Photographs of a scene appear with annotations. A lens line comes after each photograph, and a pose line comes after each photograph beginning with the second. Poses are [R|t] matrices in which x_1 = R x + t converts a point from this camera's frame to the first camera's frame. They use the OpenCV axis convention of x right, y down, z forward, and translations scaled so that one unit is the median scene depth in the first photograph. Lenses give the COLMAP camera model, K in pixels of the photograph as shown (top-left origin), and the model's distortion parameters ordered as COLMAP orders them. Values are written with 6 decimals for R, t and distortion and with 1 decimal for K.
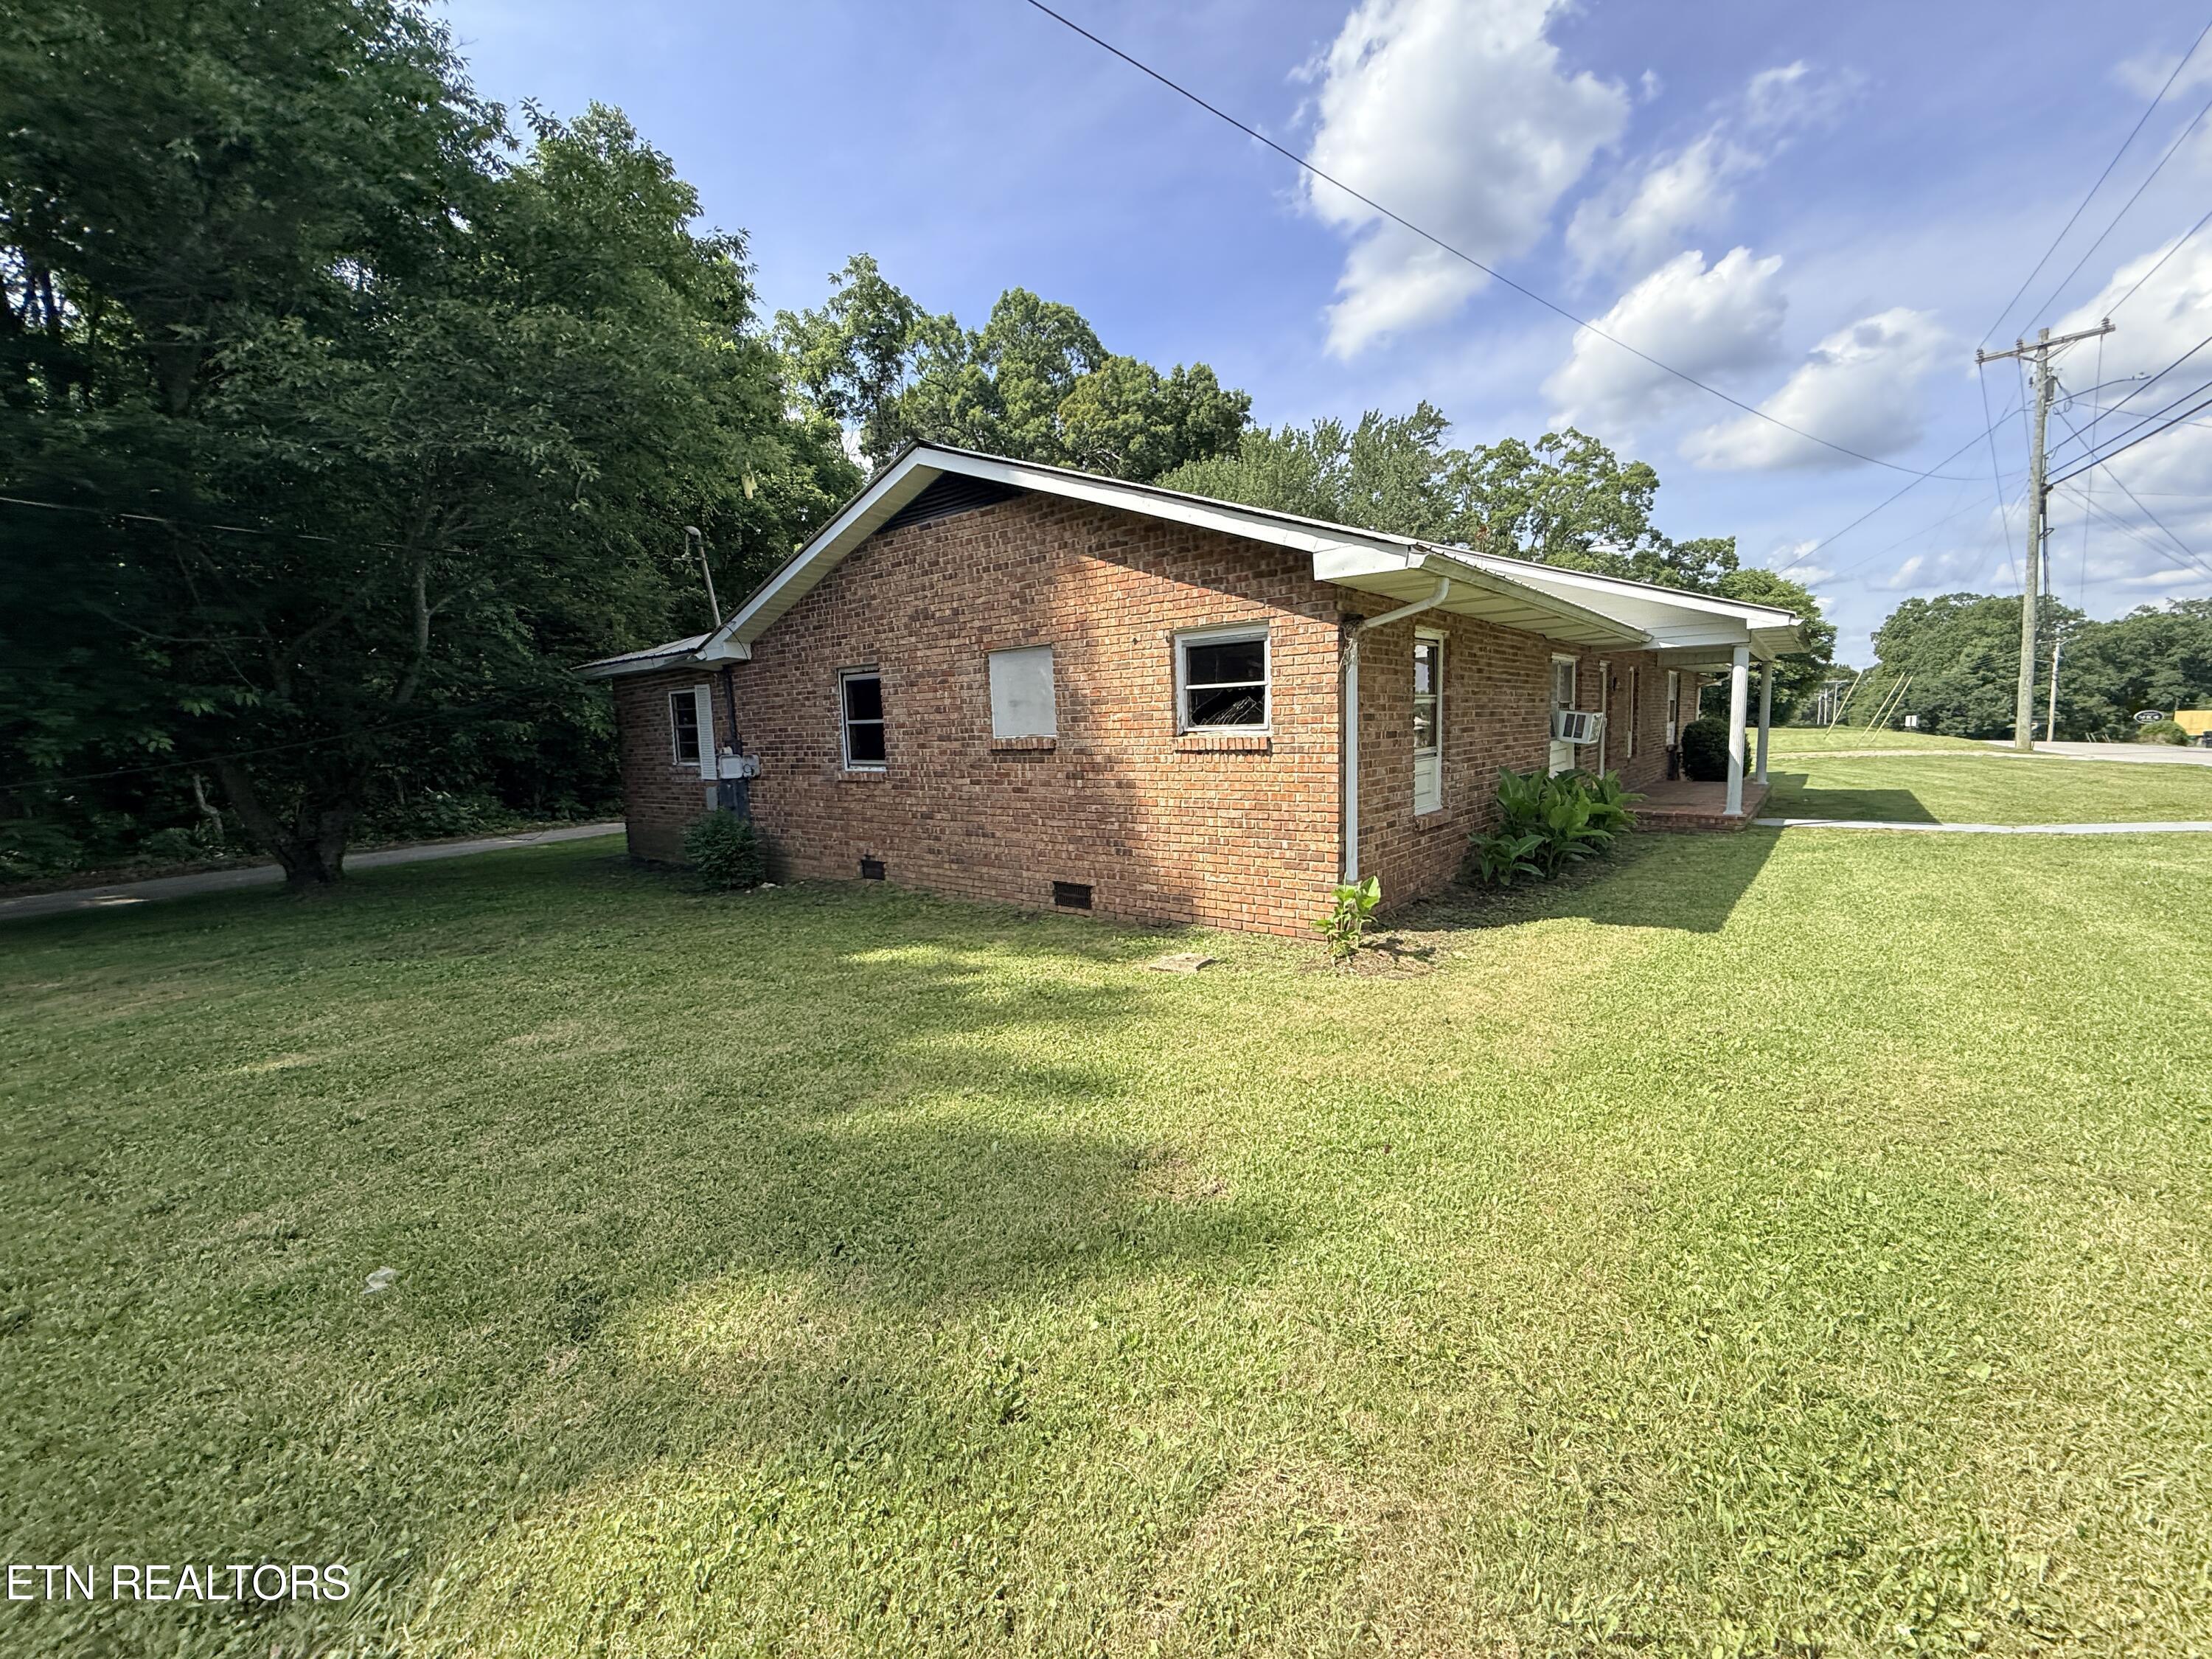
lens RADIAL K [[876.6, 0, 1098.5], [0, 876.6, 831.8], [0, 0, 1]] dist [0.000046, -0.000126]
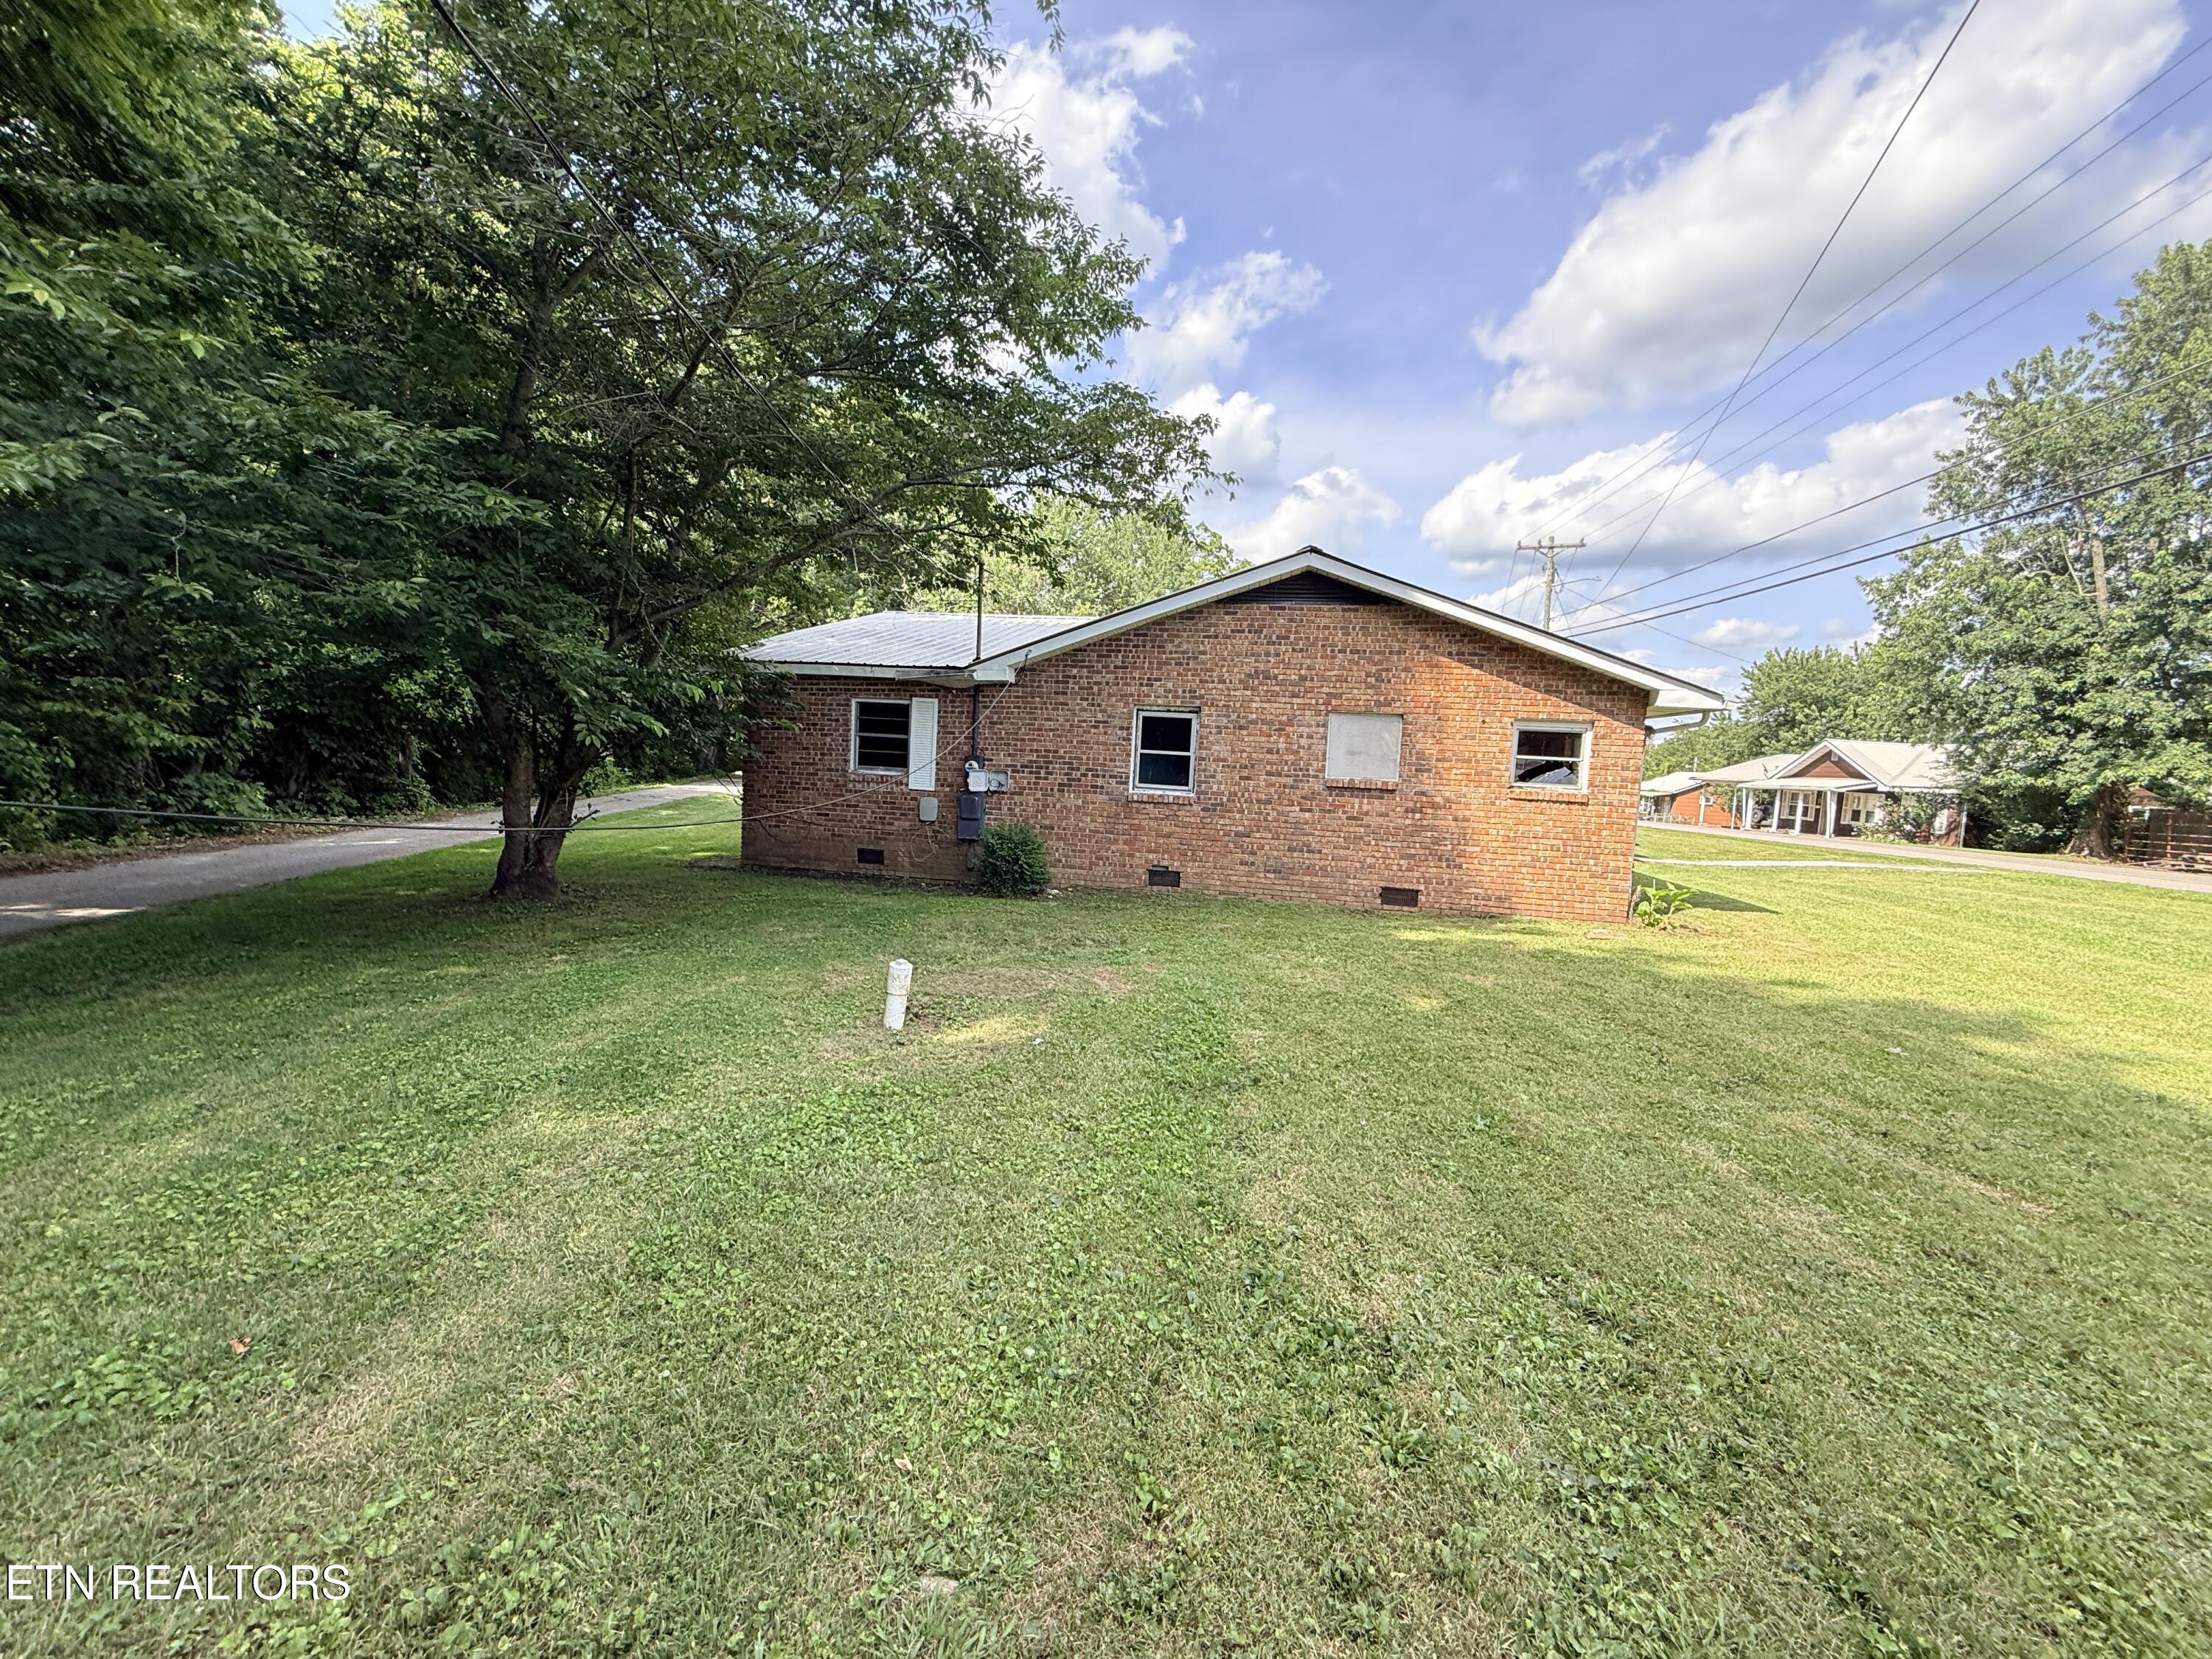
lens RADIAL K [[876.6, 0, 1098.5], [0, 876.6, 831.8], [0, 0, 1]] dist [0.000046, -0.000126]
pose [[0.898007, 0.036716, 0.438446, -0.865848], [-0.025165, 0.999167, -0.032128, 0.021677], [-0.439260, 0.017818, 0.898183, -0.021420]]
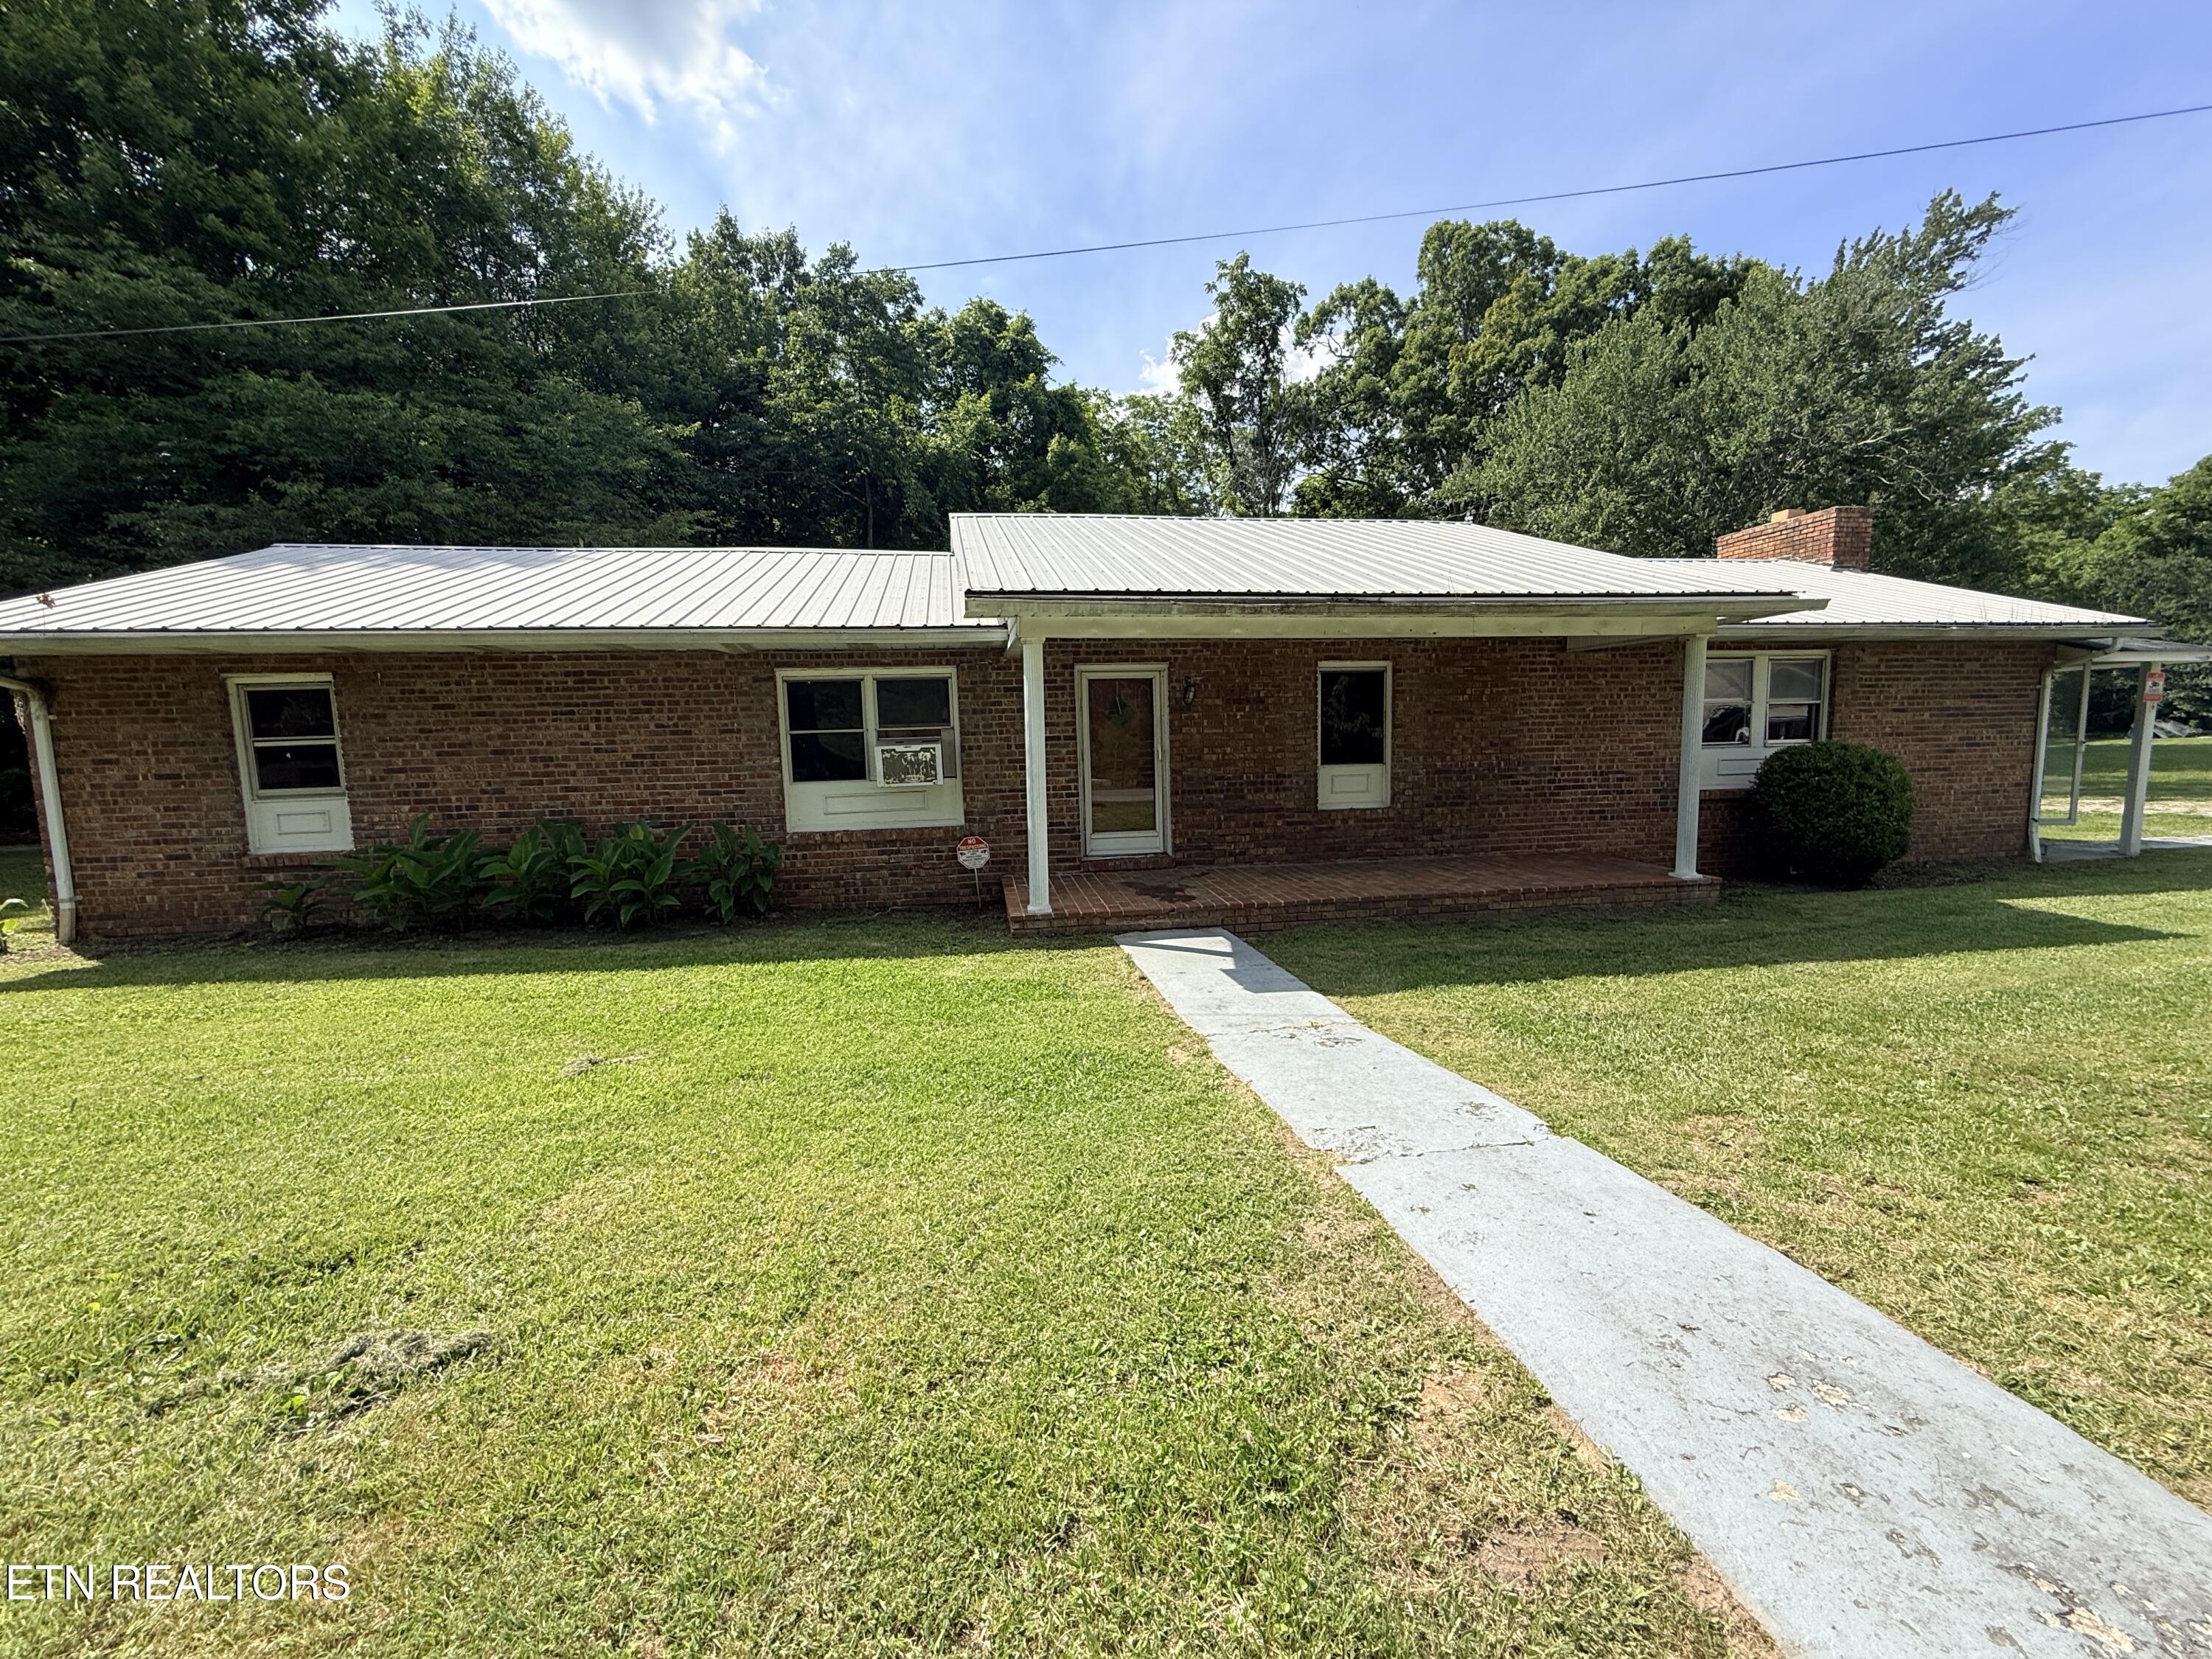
lens RADIAL K [[876.6, 0, 1098.5], [0, 876.6, 831.8], [0, 0, 1]] dist [0.000046, -0.000126]
pose [[0.753570, 0.083911, -0.651990, 1.524150], [-0.076254, 0.996282, 0.040087, -0.136847], [0.652930, 0.019509, 0.757167, 0.722925]]
